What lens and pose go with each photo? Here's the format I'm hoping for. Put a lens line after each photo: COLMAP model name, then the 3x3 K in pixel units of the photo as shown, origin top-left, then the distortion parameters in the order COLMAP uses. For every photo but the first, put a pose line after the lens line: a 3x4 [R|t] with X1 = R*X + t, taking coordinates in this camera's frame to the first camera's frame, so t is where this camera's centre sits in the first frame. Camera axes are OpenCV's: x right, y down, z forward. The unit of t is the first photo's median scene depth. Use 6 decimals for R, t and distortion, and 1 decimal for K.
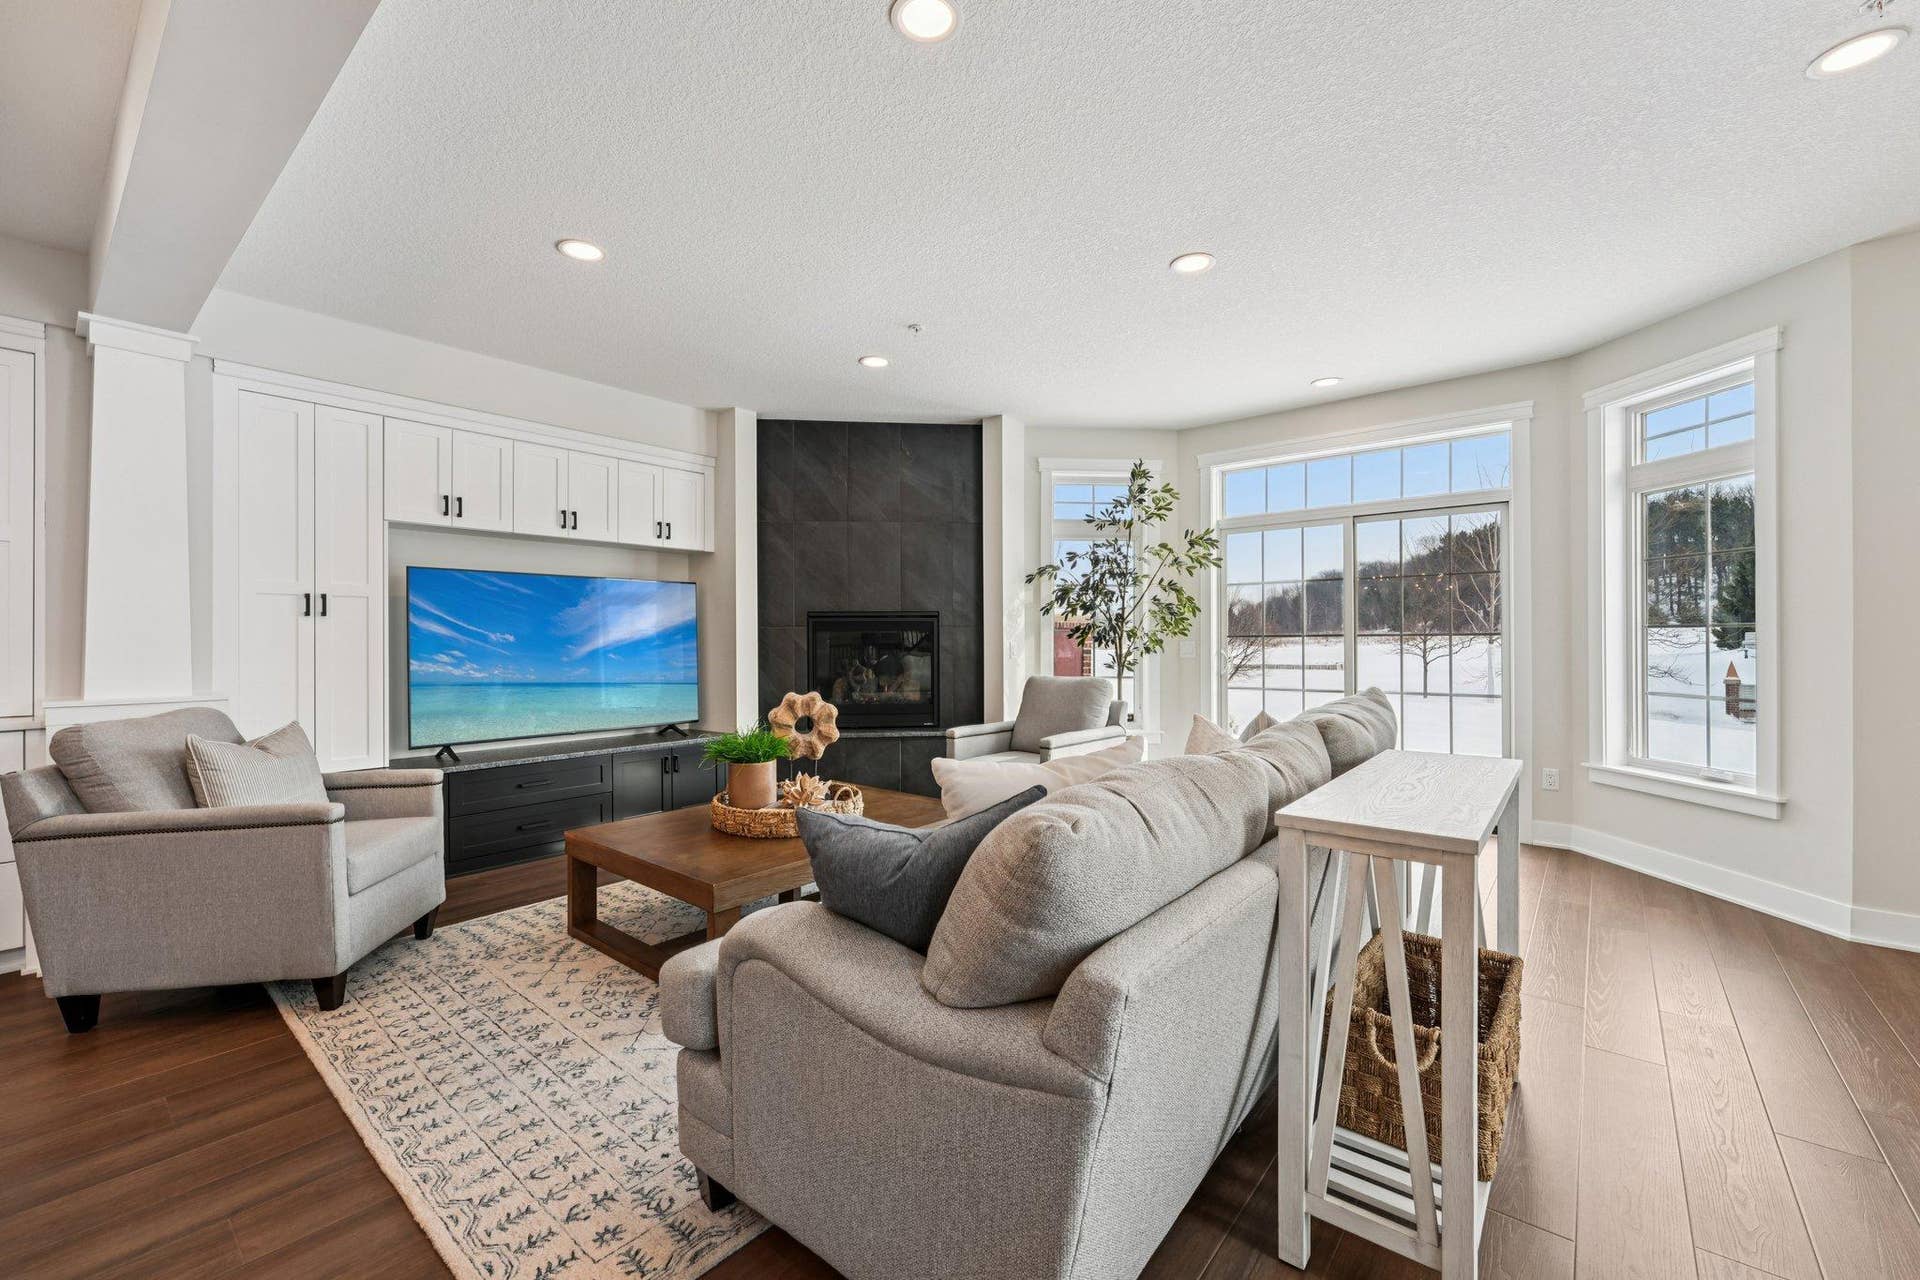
lens RADIAL K [[779.8, 0, 960.9], [0, 779.8, 637.2], [0, 0, 1]] dist [-0.000801, 0.000517]
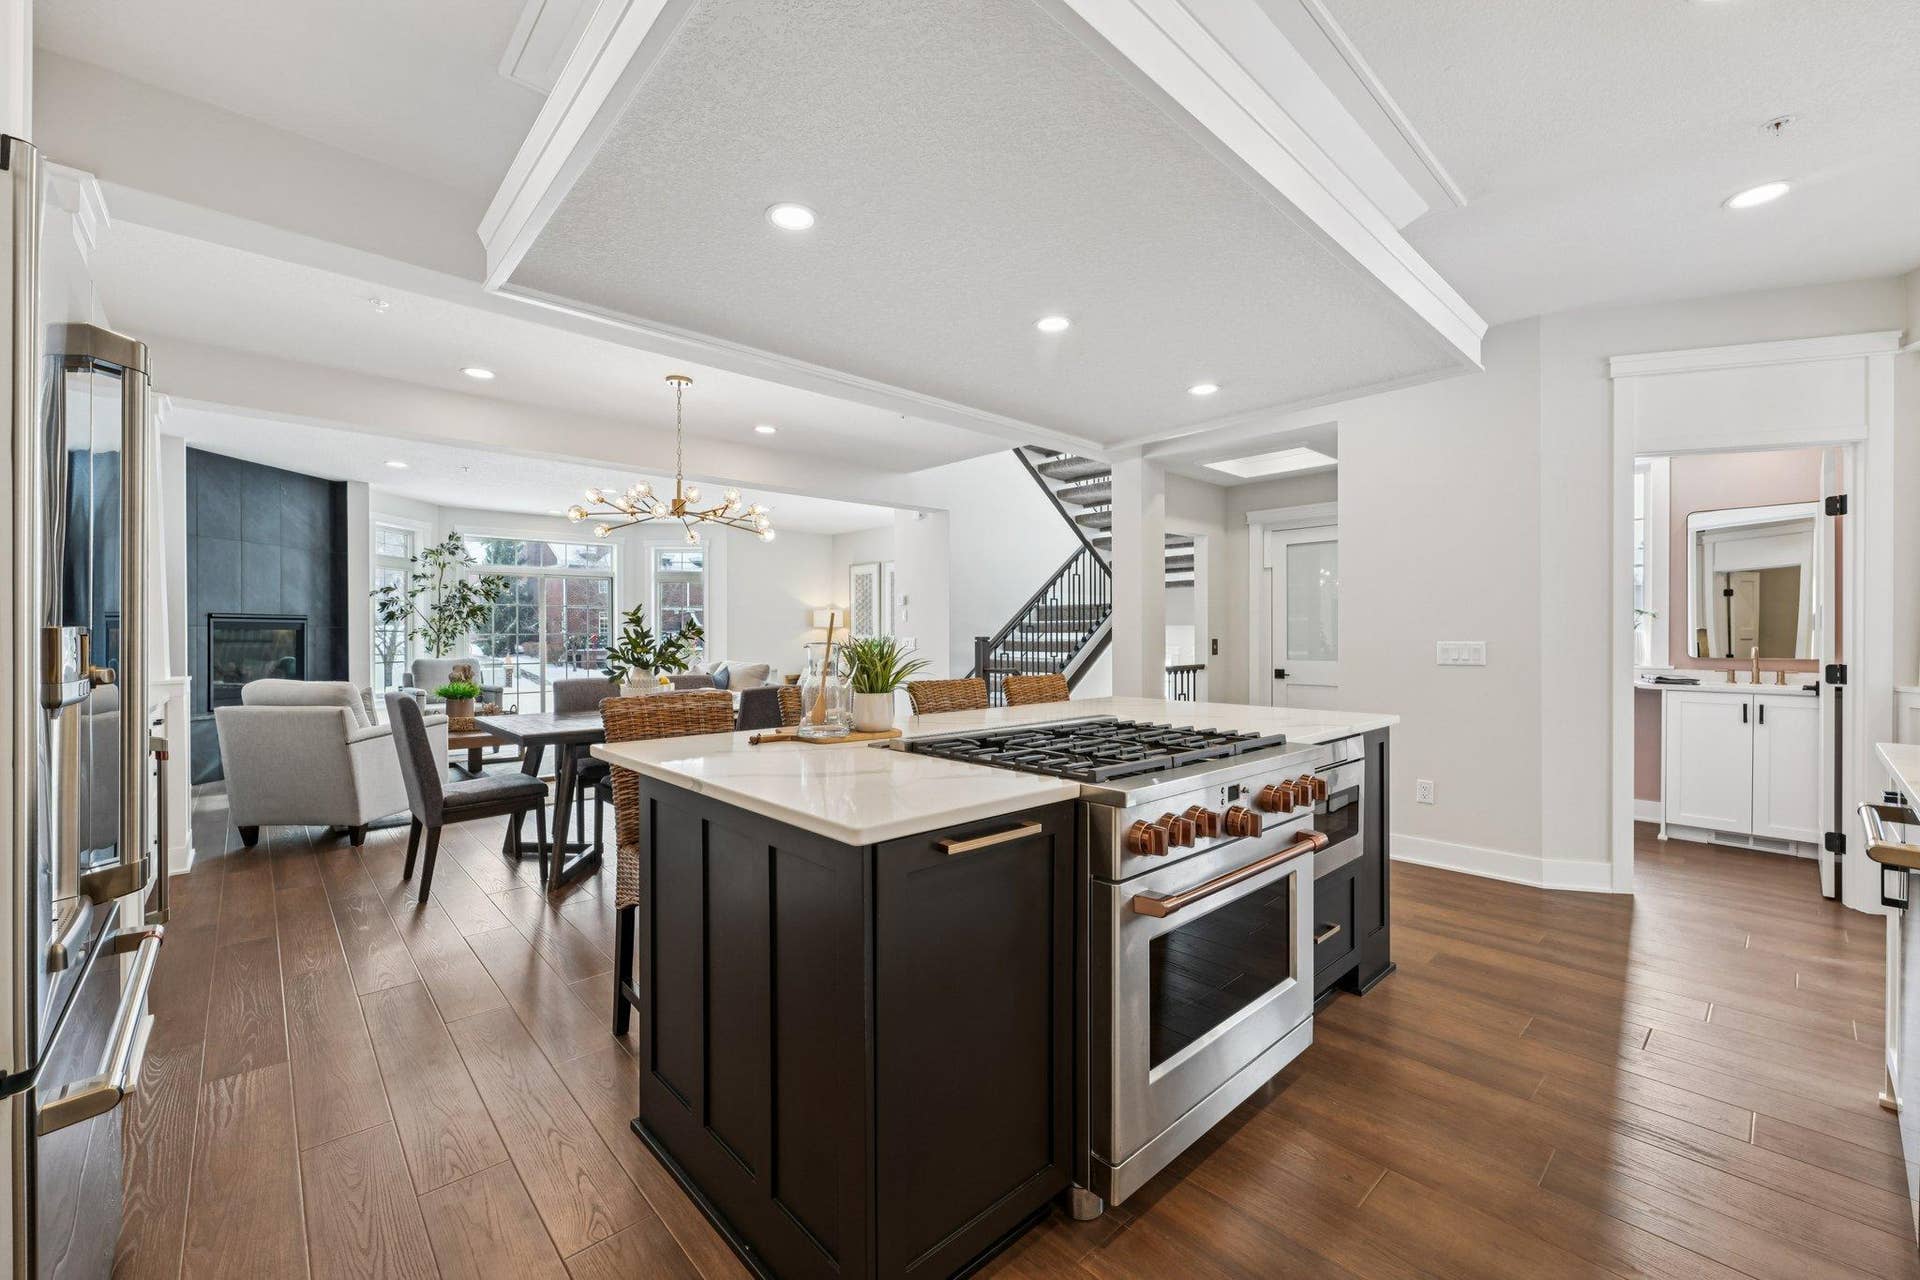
lens RADIAL K [[779.8, 0, 970.3], [0, 779.8, 635.1], [0, 0, 1]] dist [-0.000801, 0.000517]
pose [[0.131308, 0.001713, 0.991340, -1.306082], [-0.001797, 0.999997, -0.001490, 0.000658], [-0.991340, -0.001586, 0.131311, -0.326009]]
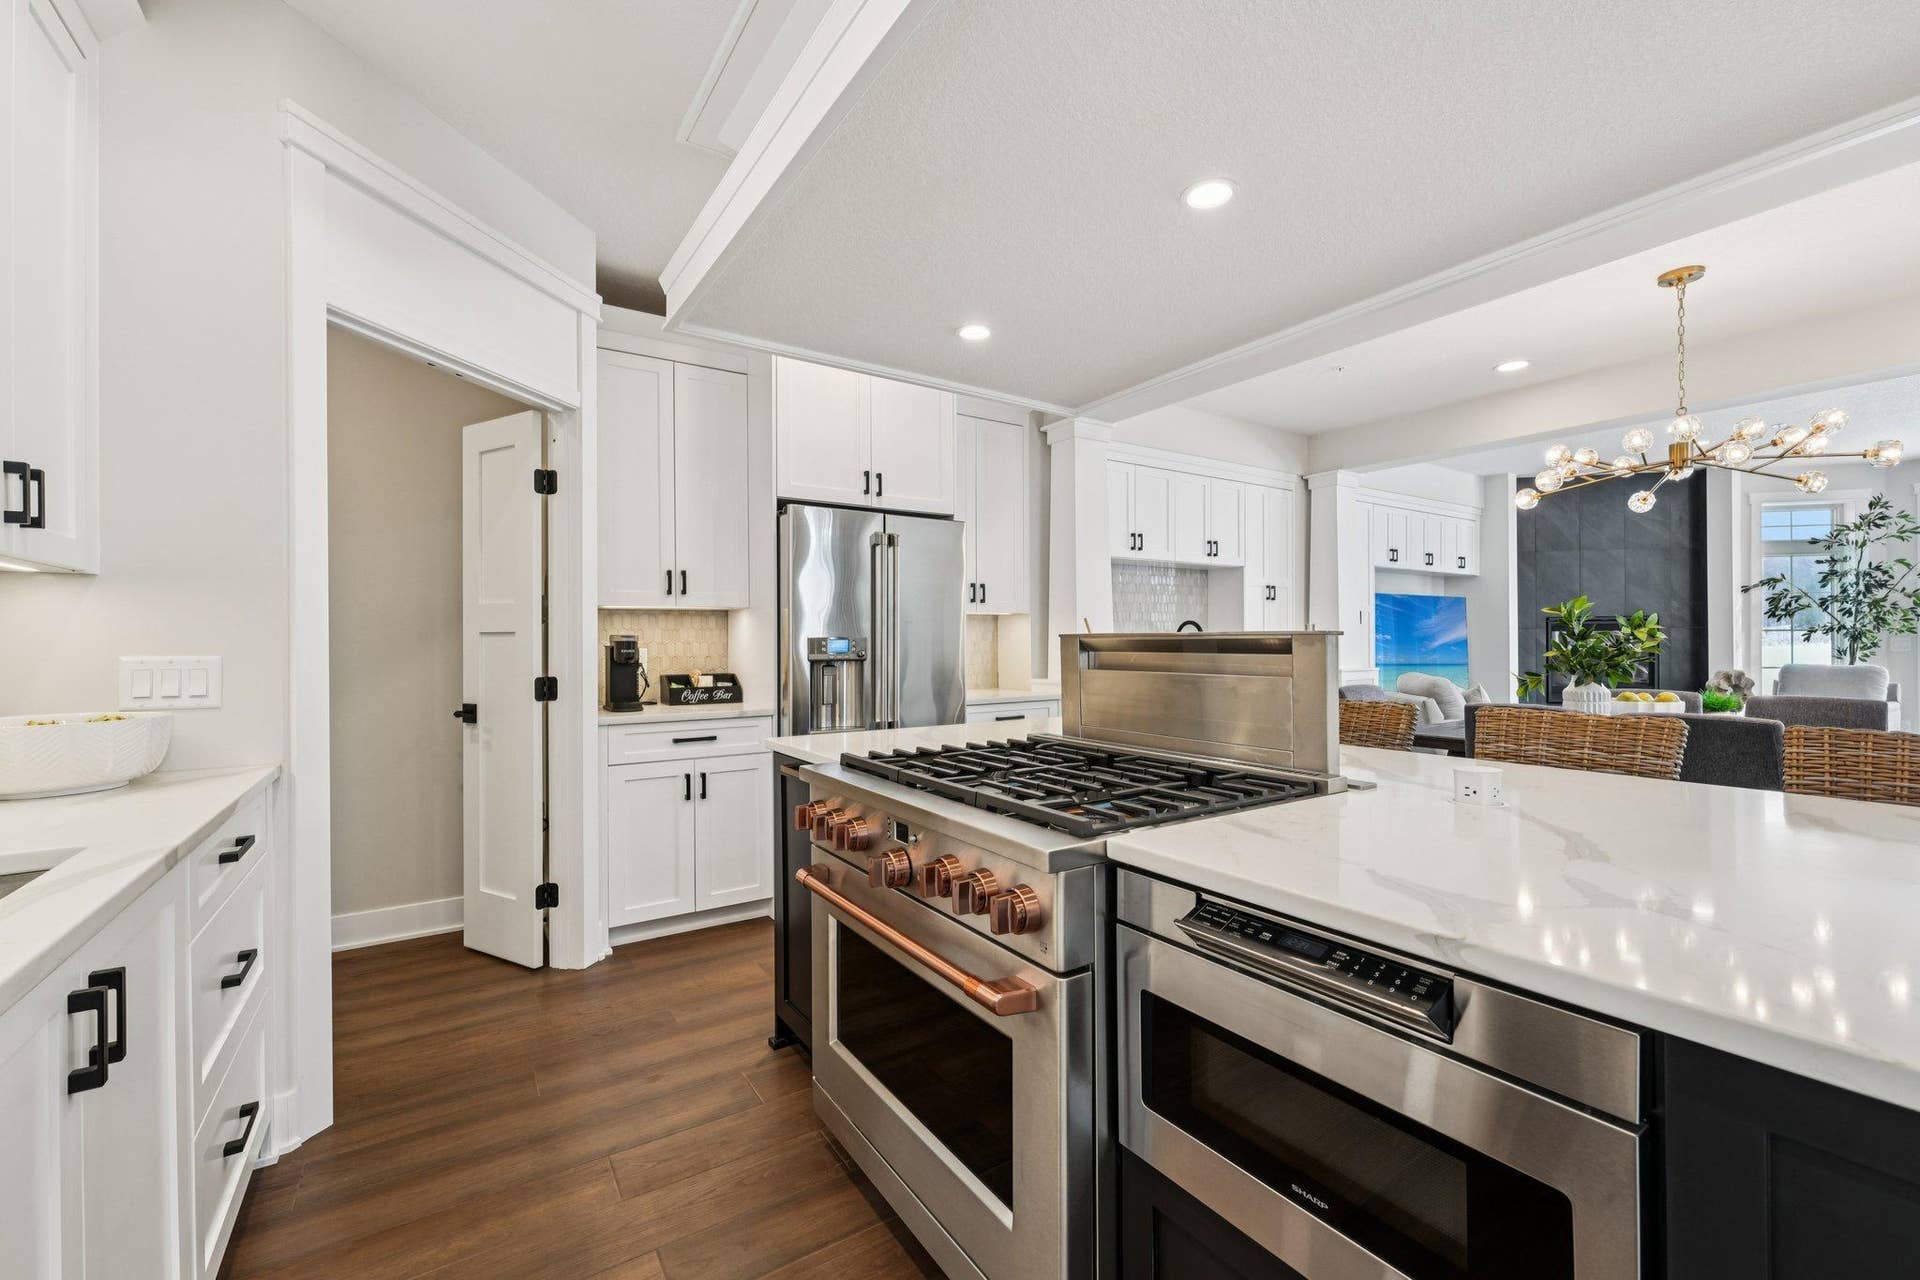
lens RADIAL K [[779.8, 0, 954.8], [0, 779.8, 642.6], [0, 0, 1]] dist [-0.000801, 0.000517]
pose [[0.954146, -0.002519, -0.299332, -0.834621], [0.004220, 0.999978, 0.005036, 0.001439], [0.299313, -0.006068, 0.954136, -0.664794]]
